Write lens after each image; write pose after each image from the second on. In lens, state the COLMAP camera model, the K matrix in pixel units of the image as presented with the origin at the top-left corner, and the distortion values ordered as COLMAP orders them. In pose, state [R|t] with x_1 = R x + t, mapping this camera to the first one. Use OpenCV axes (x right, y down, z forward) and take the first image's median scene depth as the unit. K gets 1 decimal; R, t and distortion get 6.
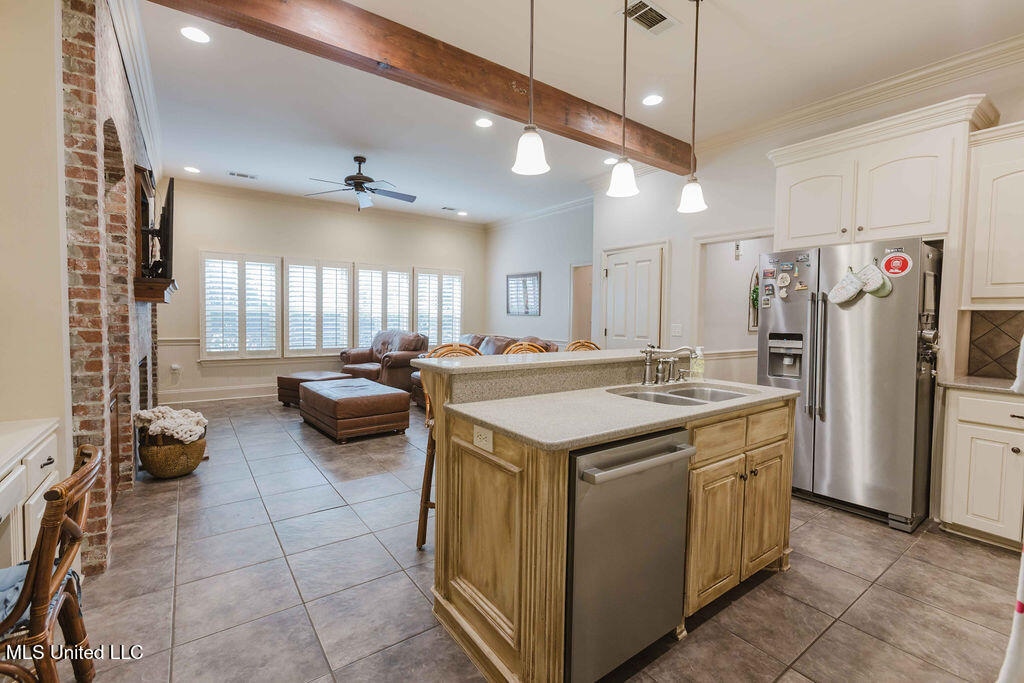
lens RADIAL K [[446.7, 0, 507.8], [0, 446.7, 332.2], [0, 0, 1]] dist [-0.007361, 0.001107]
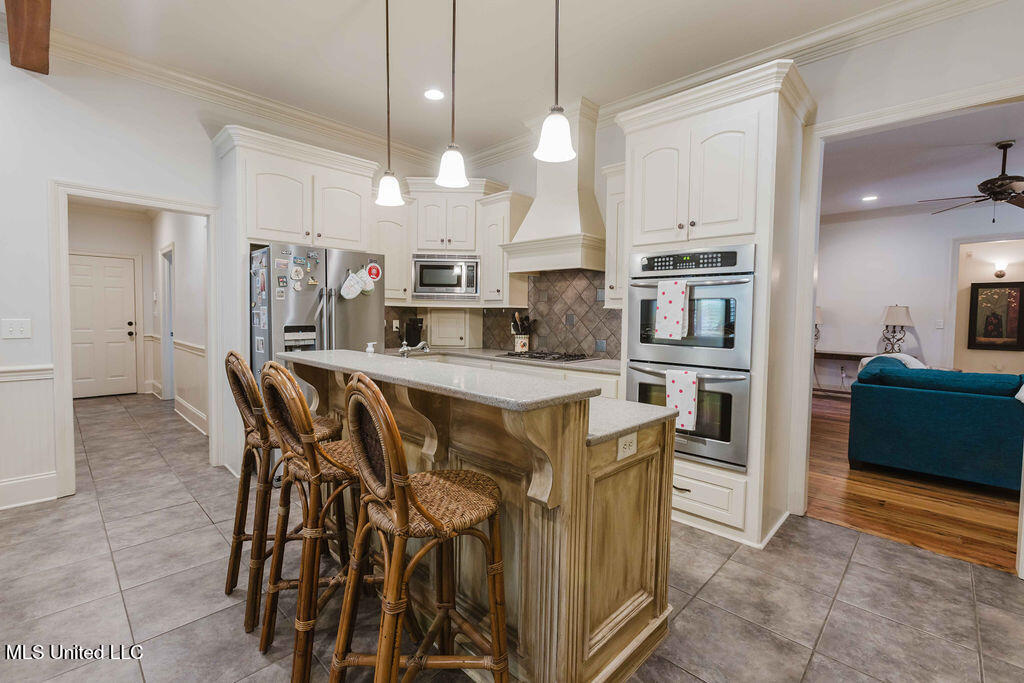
lens RADIAL K [[446.7, 0, 507.2], [0, 446.7, 333.8], [0, 0, 1]] dist [-0.007361, 0.001107]
pose [[-0.168275, -0.059258, 0.983957, -0.561117], [0.019259, 0.997803, 0.063386, -0.041819], [-0.985552, 0.029617, -0.166764, 0.835500]]
